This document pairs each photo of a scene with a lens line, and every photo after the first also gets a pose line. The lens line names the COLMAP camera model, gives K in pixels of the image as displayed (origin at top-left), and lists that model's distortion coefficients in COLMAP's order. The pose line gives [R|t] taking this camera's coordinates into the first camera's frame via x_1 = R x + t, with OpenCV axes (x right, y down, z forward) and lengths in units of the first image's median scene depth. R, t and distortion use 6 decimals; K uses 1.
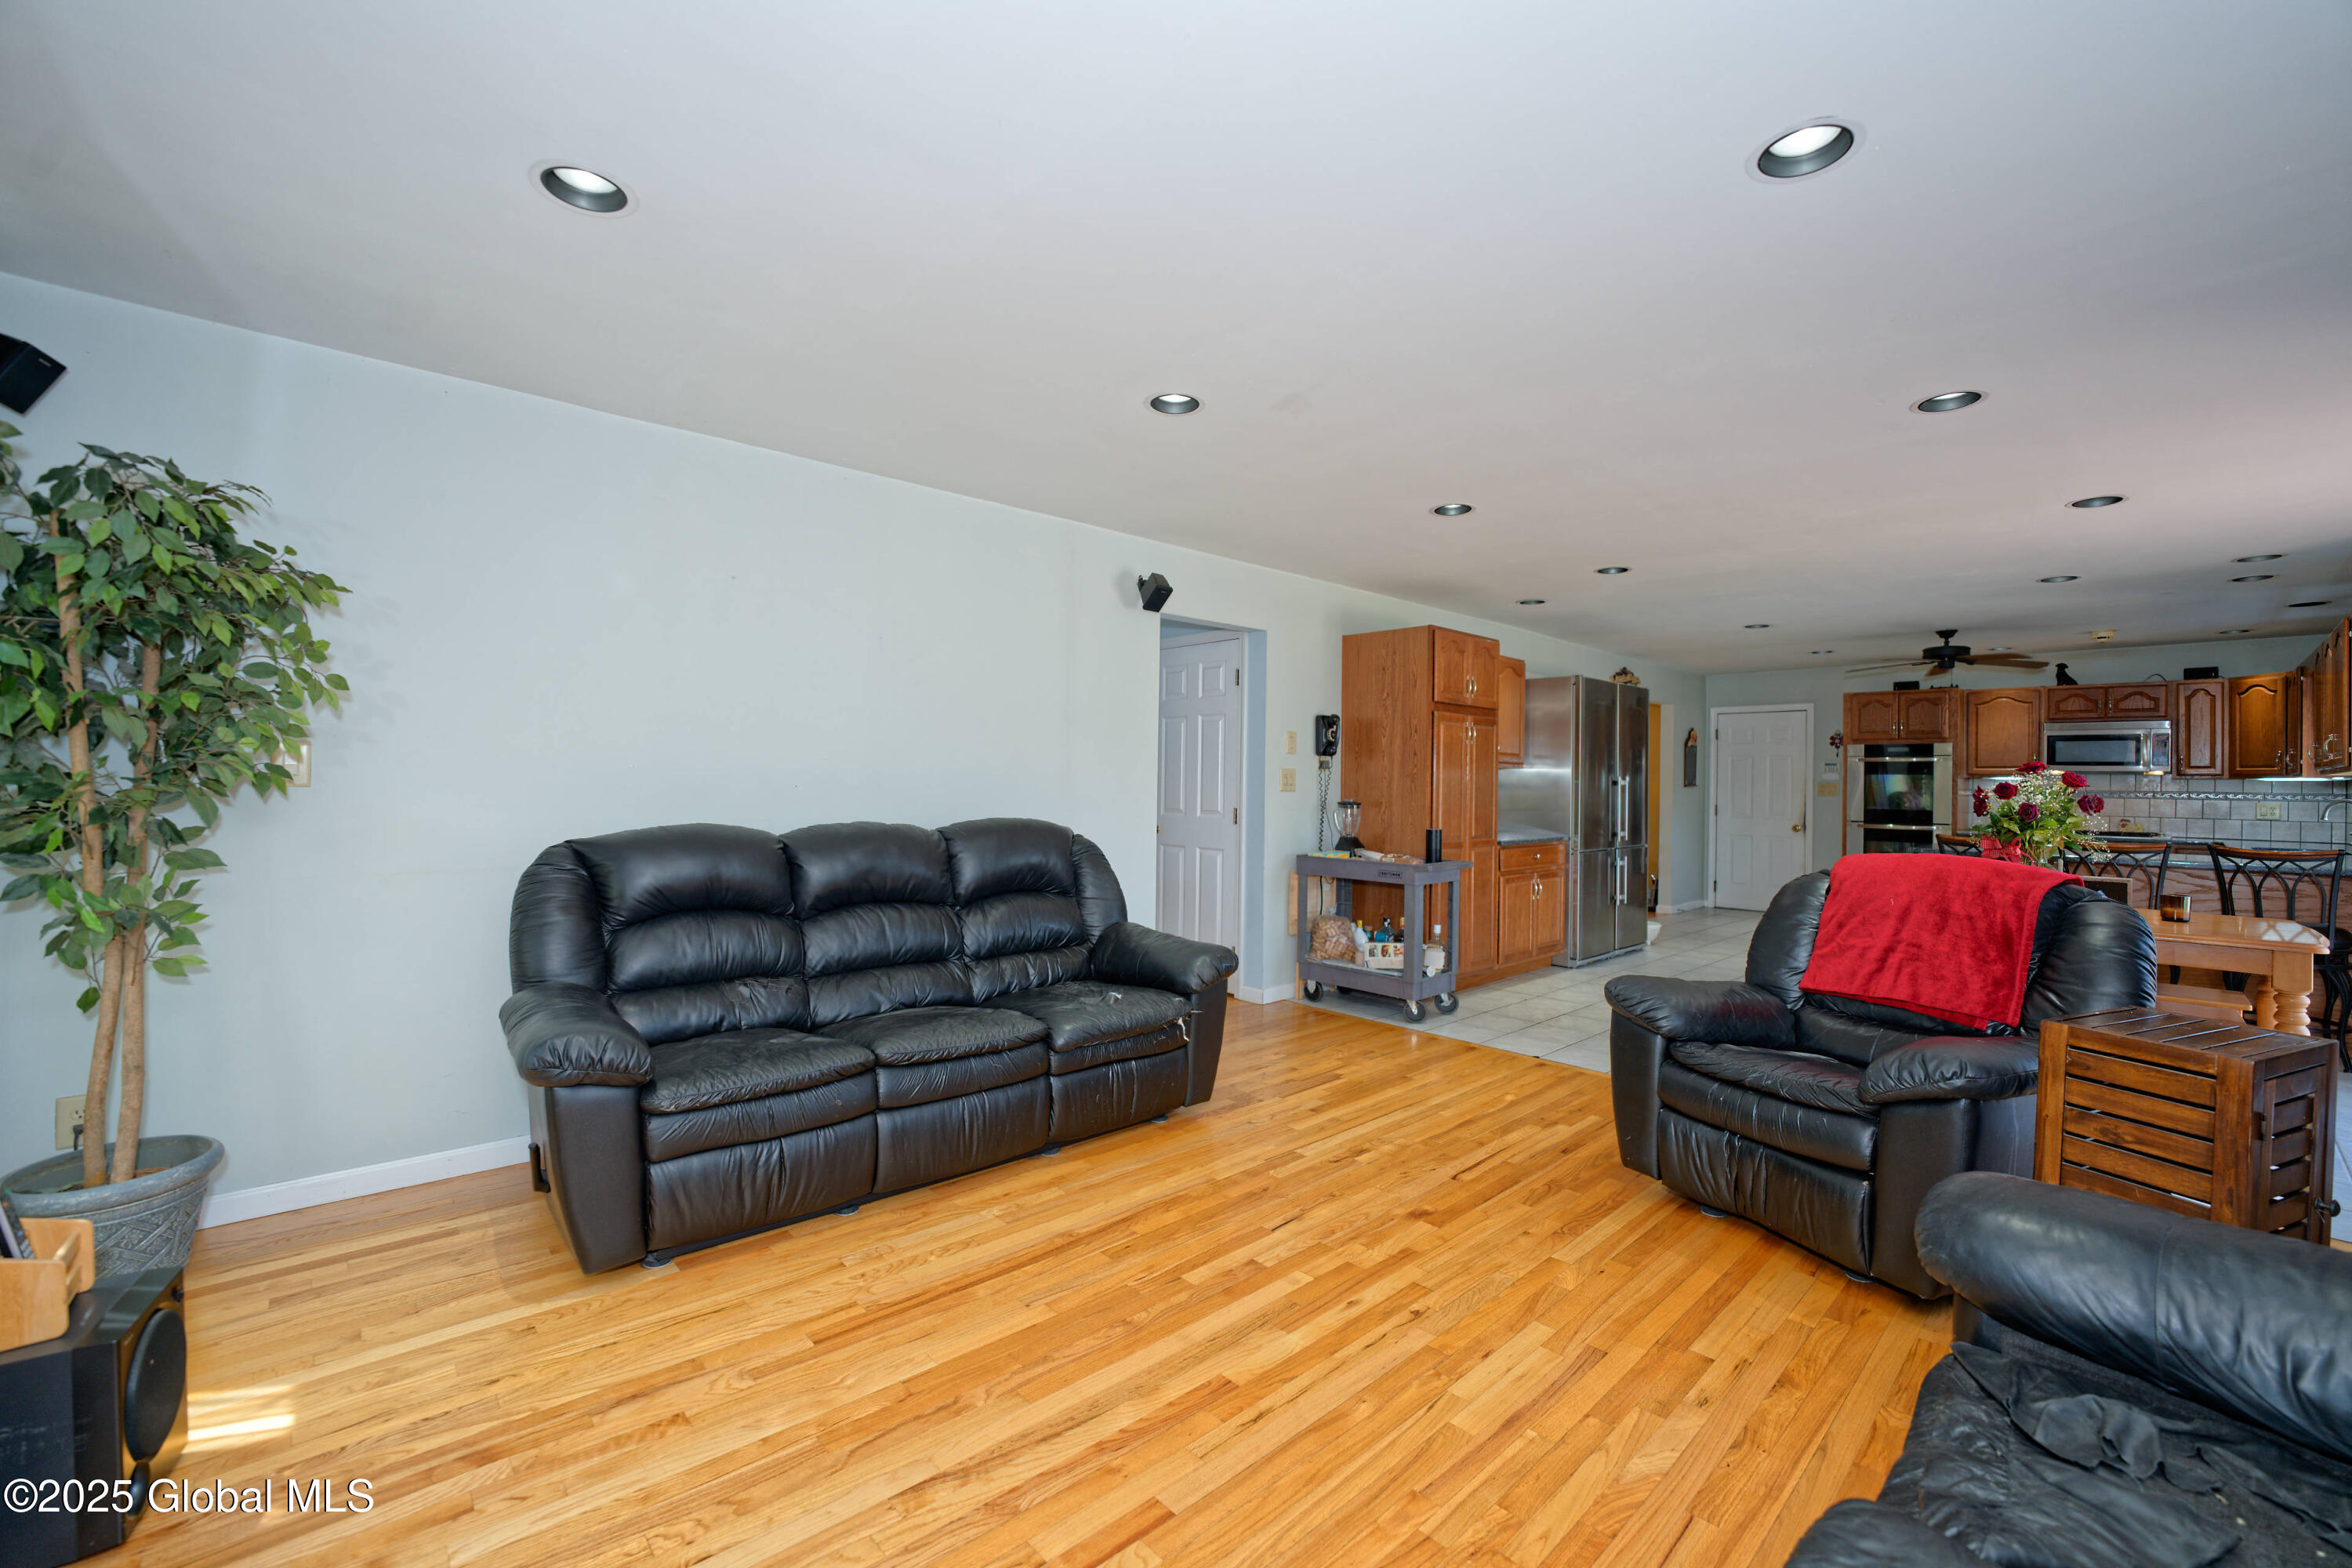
lens RADIAL K [[959.3, 0, 1179.6], [0, 959.3, 778.0], [0, 0, 1]] dist [-0.029911, 0.003584]
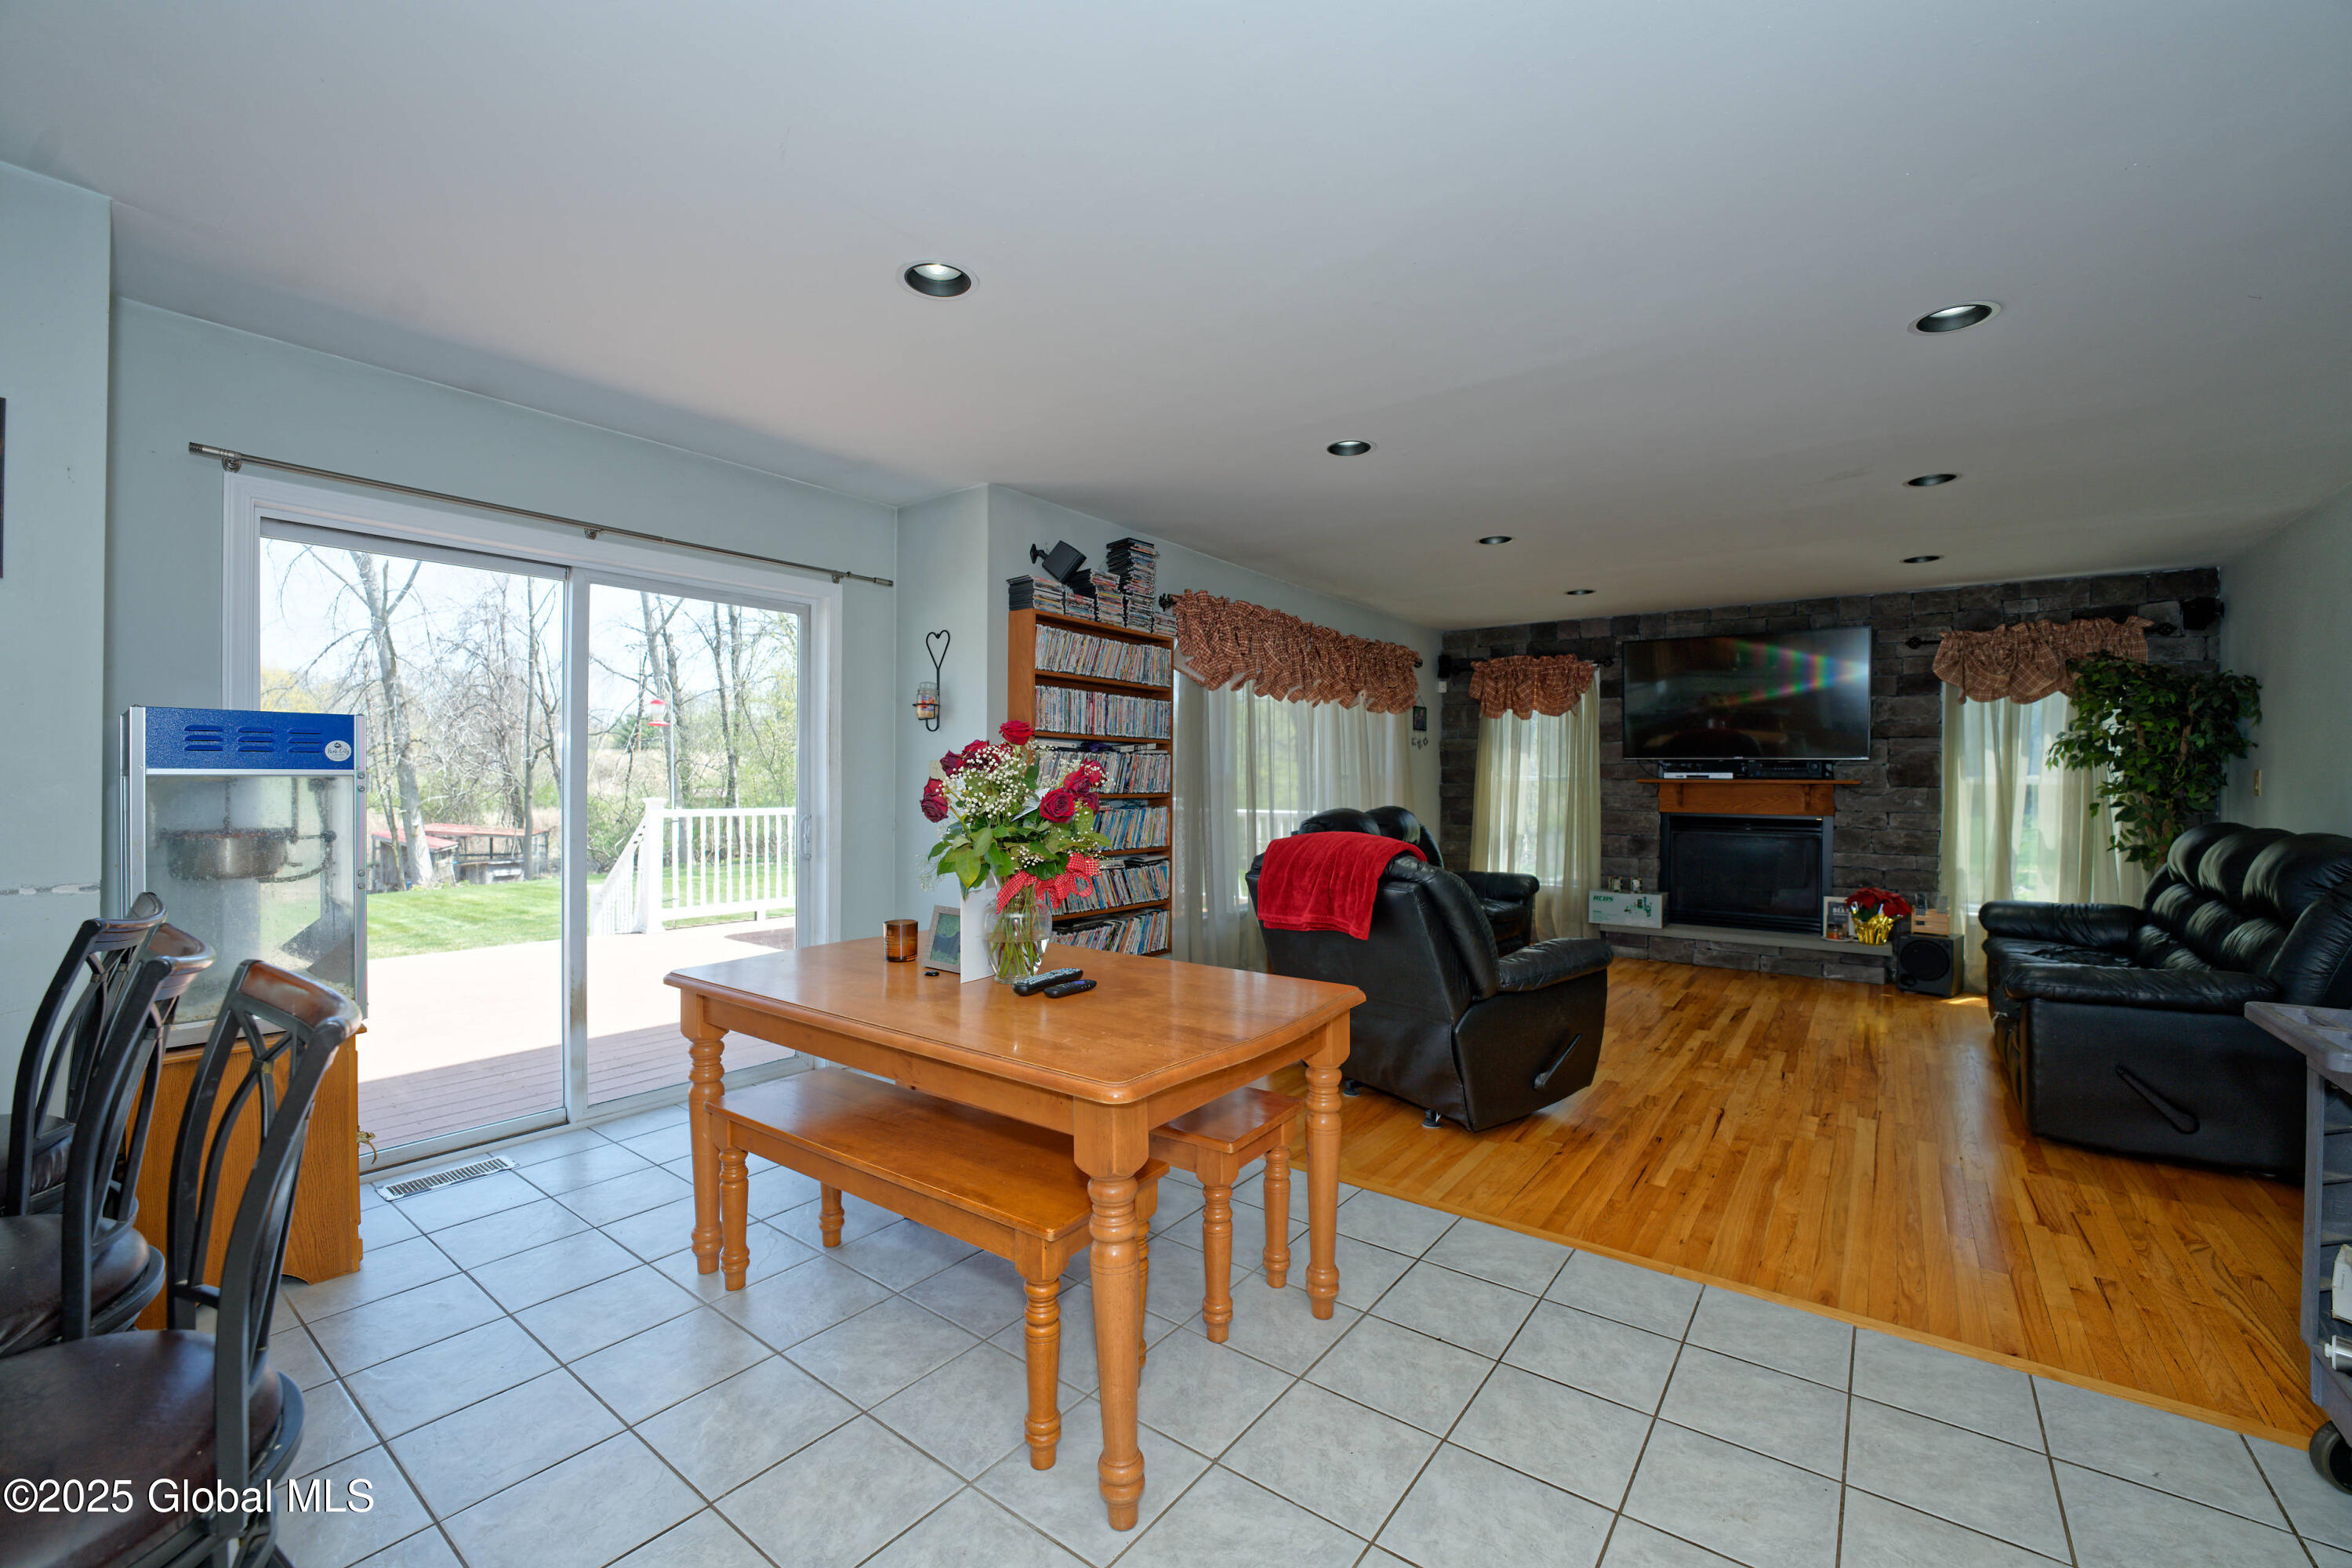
lens RADIAL K [[959.3, 0, 1177.1], [0, 959.3, 782.5], [0, 0, 1]] dist [-0.029911, 0.003584]
pose [[-0.983685, -0.020333, -0.178744, 0.469044], [-0.020440, 0.999790, -0.001241, 0.010162], [0.178732, 0.002432, -0.983895, 0.810449]]
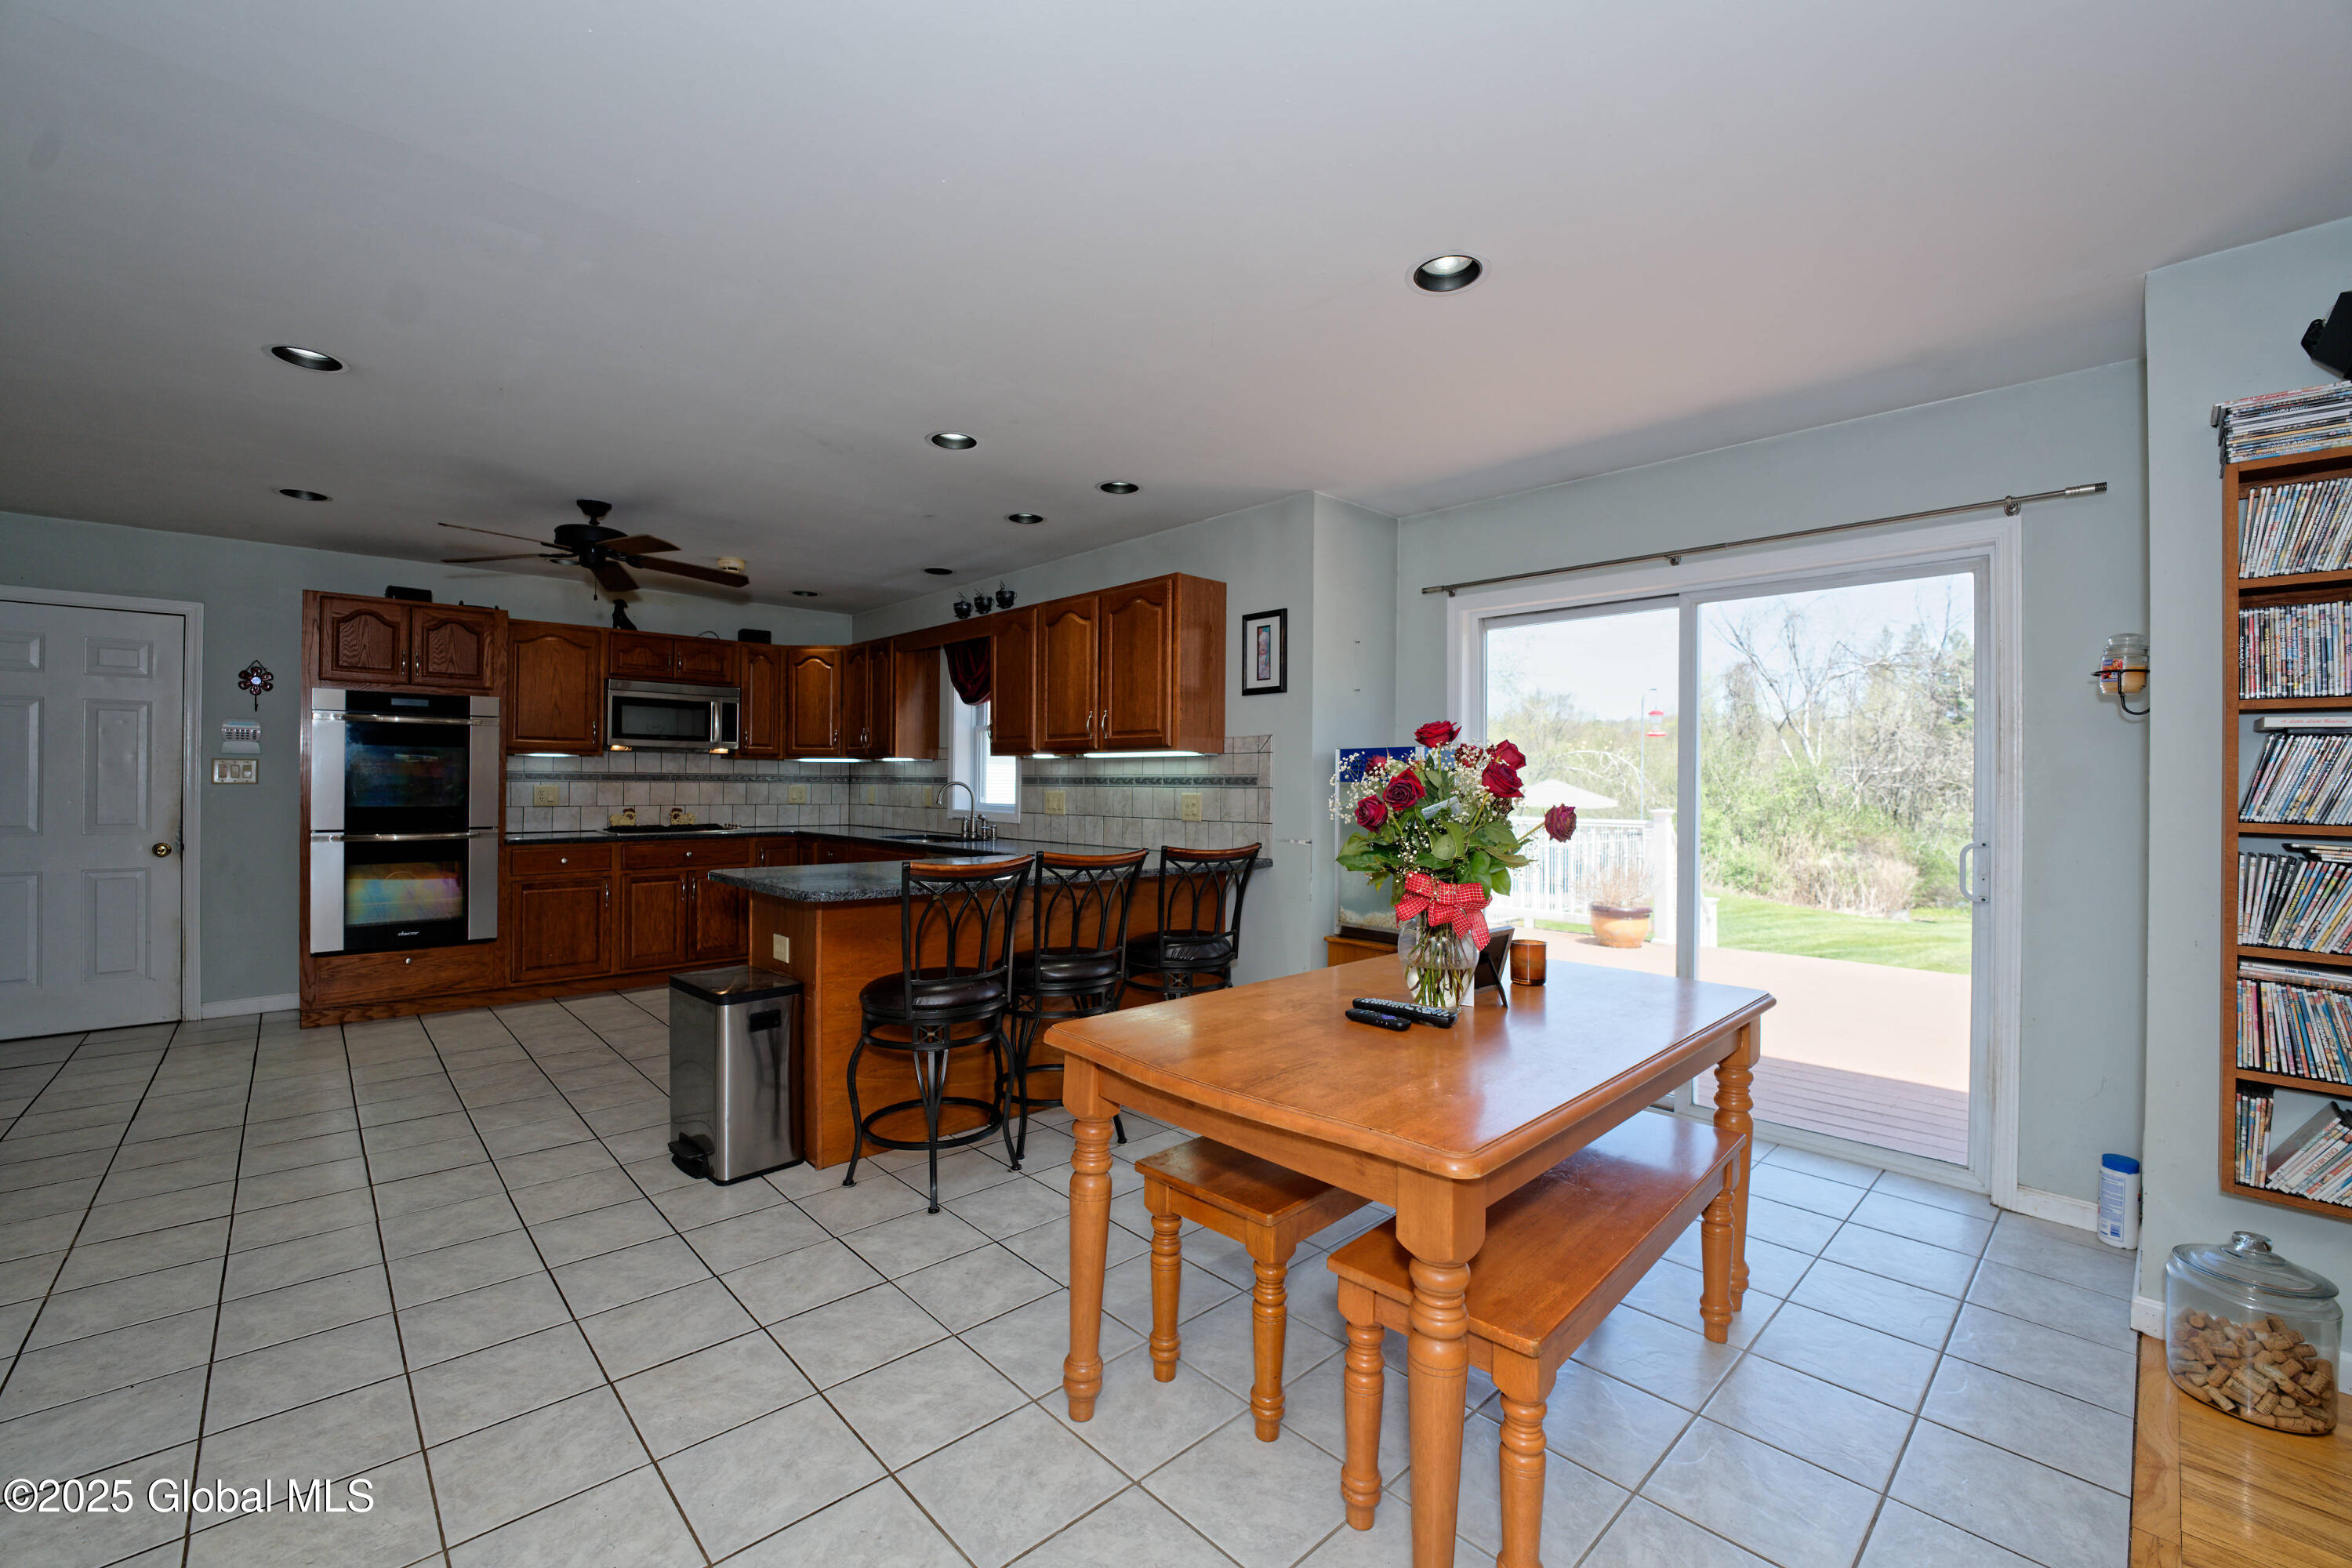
lens RADIAL K [[959.3, 0, 1175.2], [0, 959.3, 781.7], [0, 0, 1]] dist [-0.029911, 0.003584]
pose [[-0.006300, -0.013411, 0.999890, 0.197598], [-0.011725, 0.999842, 0.013337, 0.005881], [-0.999911, -0.011639, -0.006456, 0.583192]]
